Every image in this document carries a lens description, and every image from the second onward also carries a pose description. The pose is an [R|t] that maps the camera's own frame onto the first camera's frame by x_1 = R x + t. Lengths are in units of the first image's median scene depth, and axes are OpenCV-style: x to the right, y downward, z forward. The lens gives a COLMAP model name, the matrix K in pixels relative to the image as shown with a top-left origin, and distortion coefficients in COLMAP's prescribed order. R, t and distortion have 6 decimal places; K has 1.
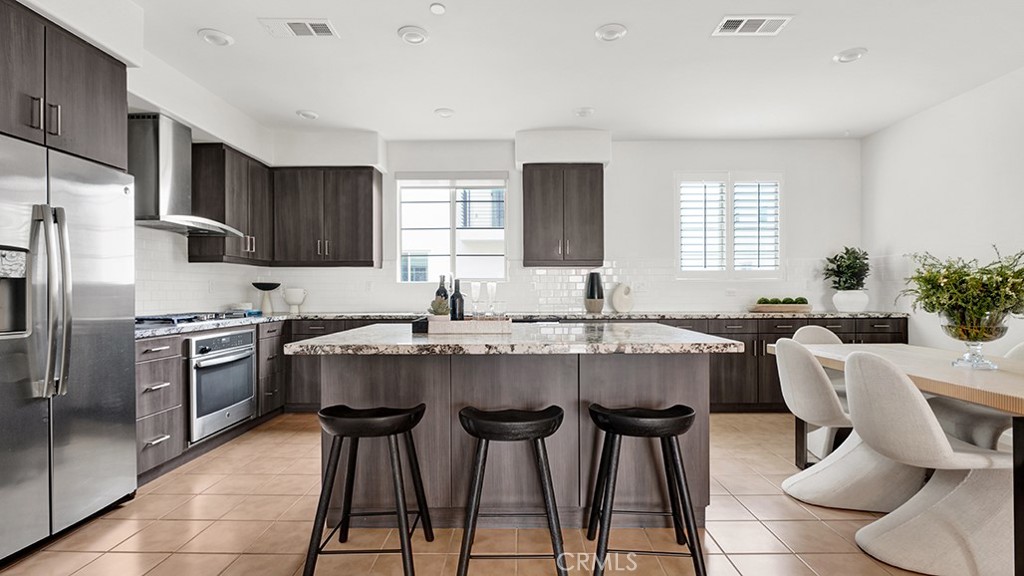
lens RADIAL K [[473.6, 0, 511.3], [0, 473.6, 293.7], [0, 0, 1]] dist [-0.005083, -0.001793]
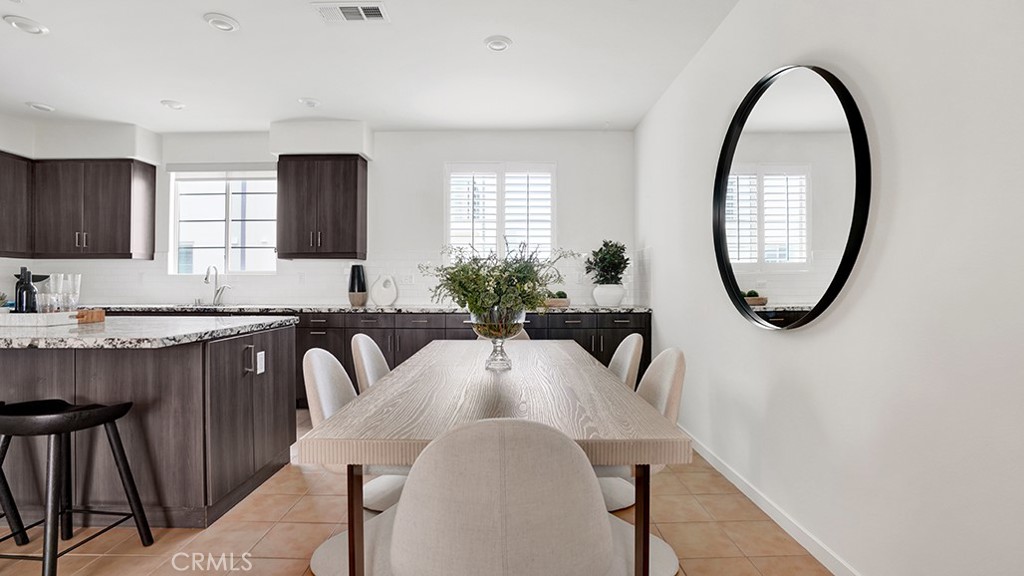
lens RADIAL K [[473.6, 0, 511.8], [0, 473.6, 280.7], [0, 0, 1]] dist [-0.005083, -0.001793]
pose [[0.999831, 0.003539, -0.018063, 0.529189], [-0.003747, 0.999927, -0.011494, -0.002122], [0.018021, 0.011560, 0.999771, 0.021648]]
